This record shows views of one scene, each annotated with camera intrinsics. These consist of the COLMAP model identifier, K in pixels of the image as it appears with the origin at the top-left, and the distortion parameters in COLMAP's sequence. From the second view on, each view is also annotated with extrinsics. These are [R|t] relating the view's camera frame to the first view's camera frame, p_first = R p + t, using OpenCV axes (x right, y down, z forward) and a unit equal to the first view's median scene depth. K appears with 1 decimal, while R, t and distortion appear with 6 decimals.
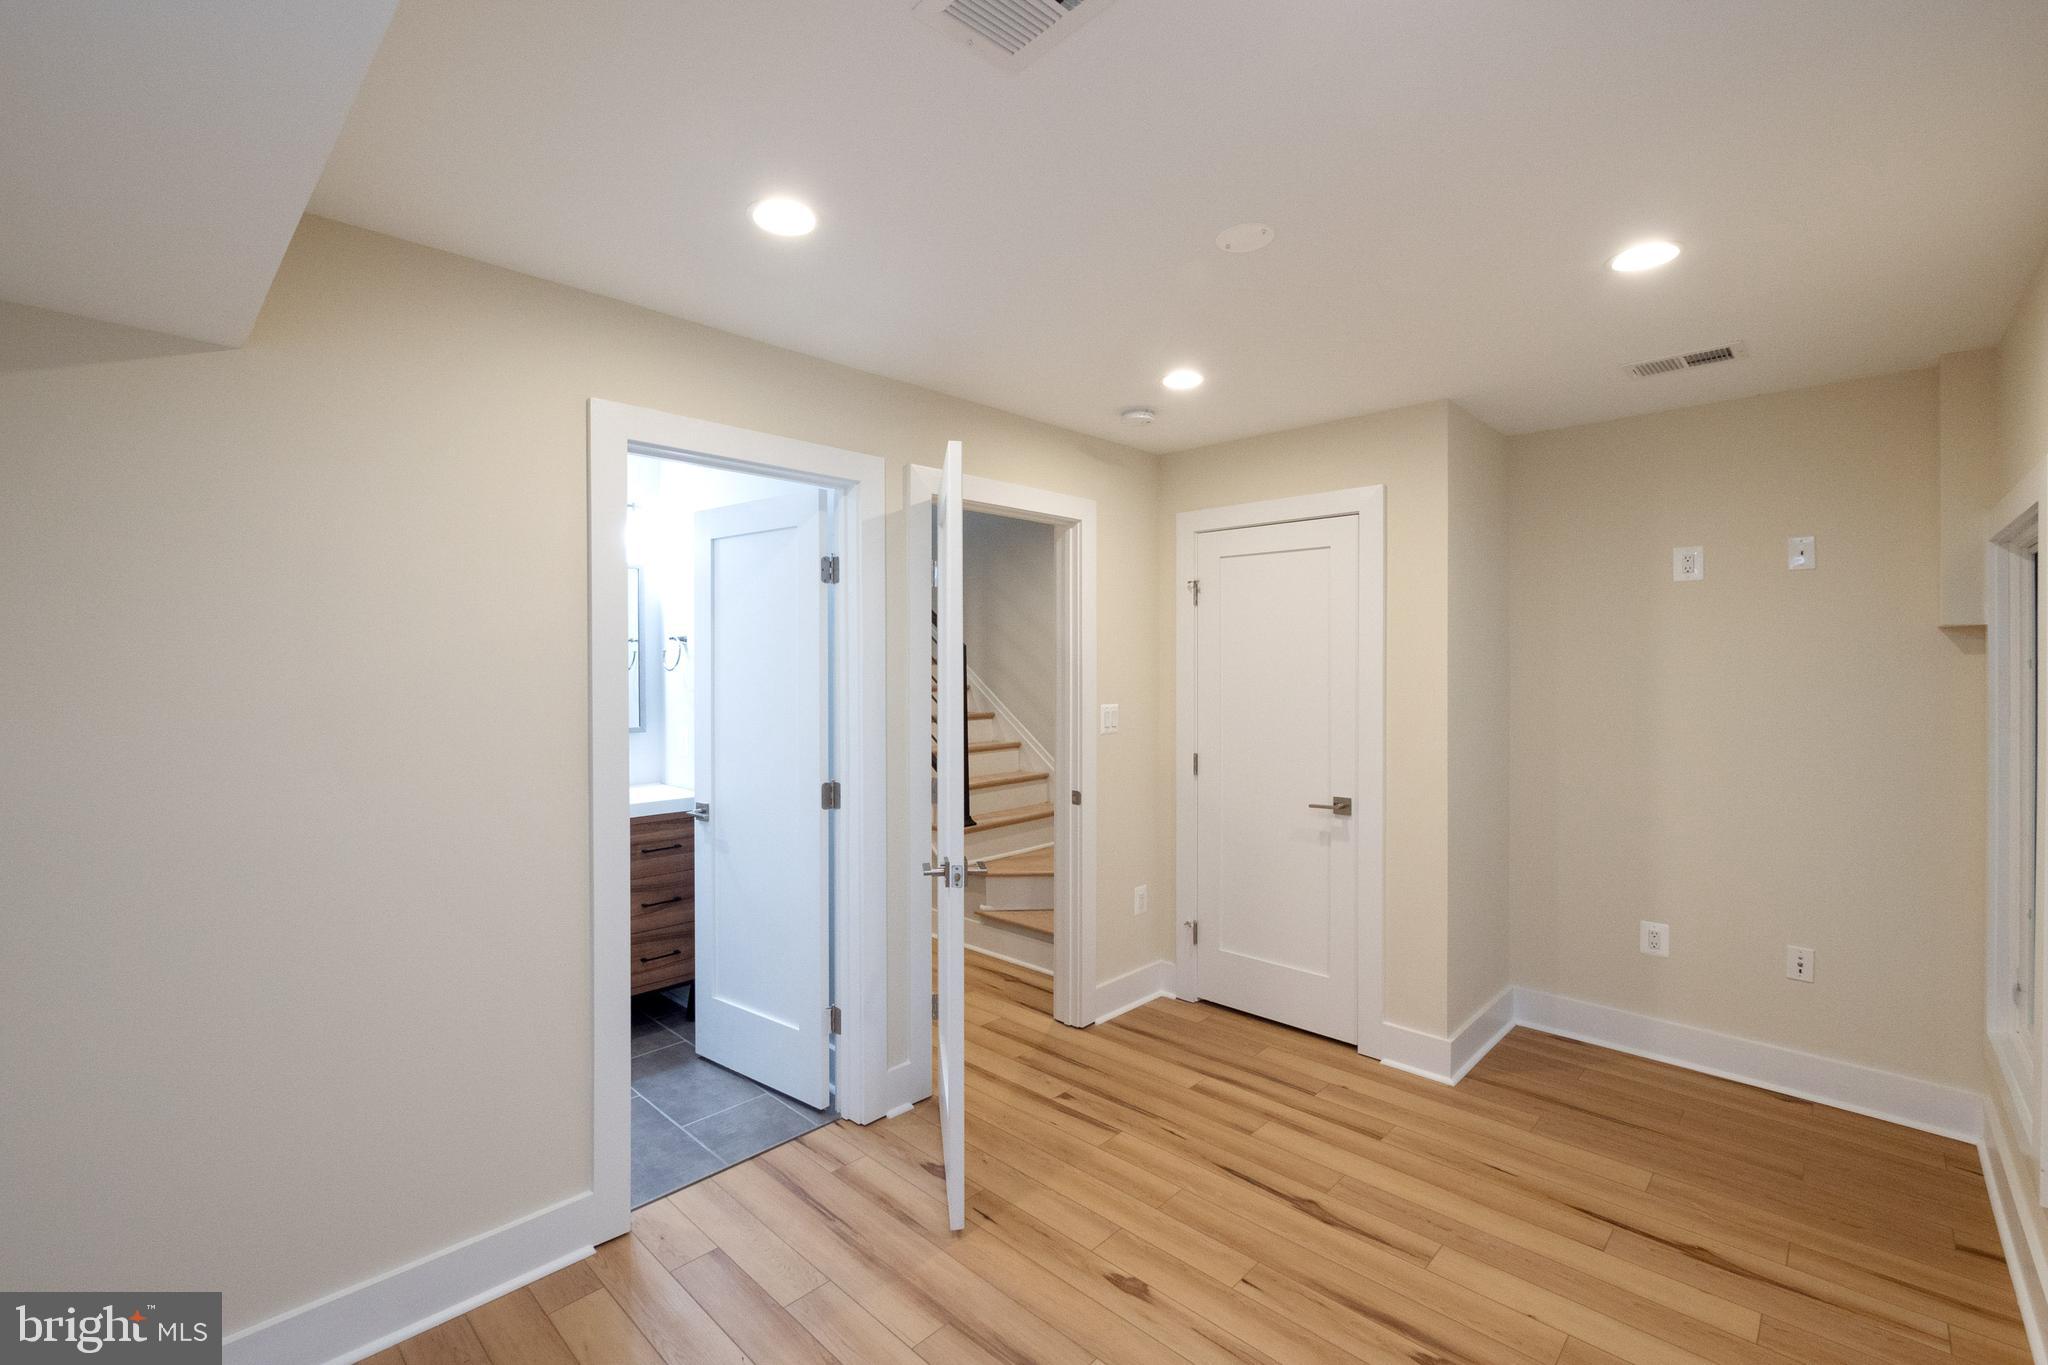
lens RADIAL K [[873.5, 0, 1035.8], [0, 873.5, 674.6], [0, 0, 1]] dist [-0.003876, -0.000232]
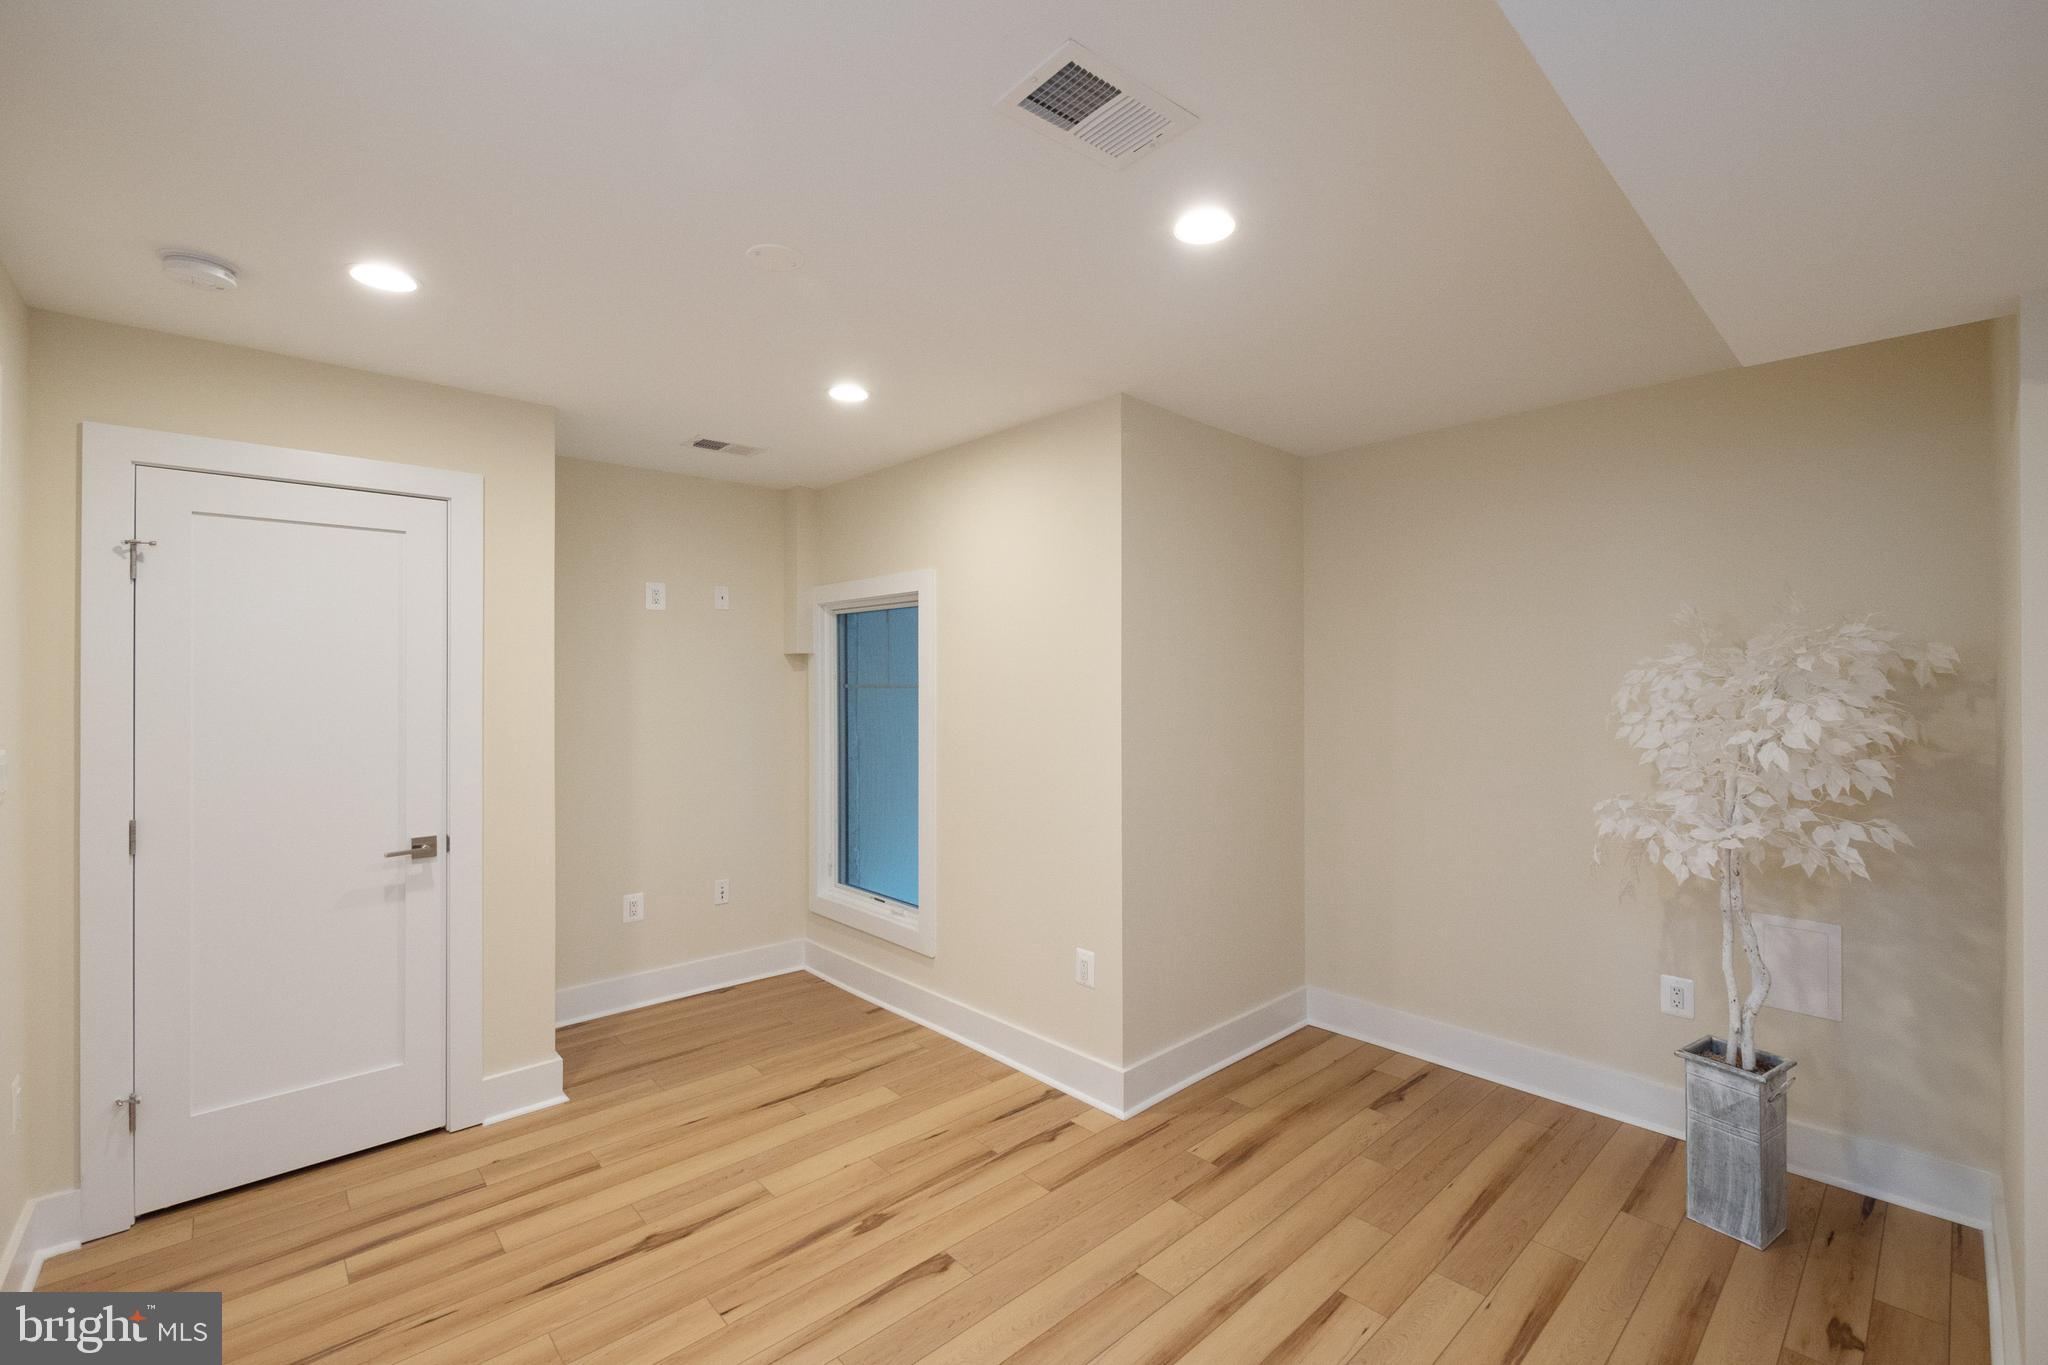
lens RADIAL K [[873.5, 0, 1036.1], [0, 873.5, 678.4], [0, 0, 1]] dist [-0.003876, -0.000232]
pose [[0.061799, 0.000463, 0.998088, -0.515524], [0.012097, 0.999926, -0.001213, -0.002294], [-0.998015, 0.012148, 0.061789, 0.429106]]
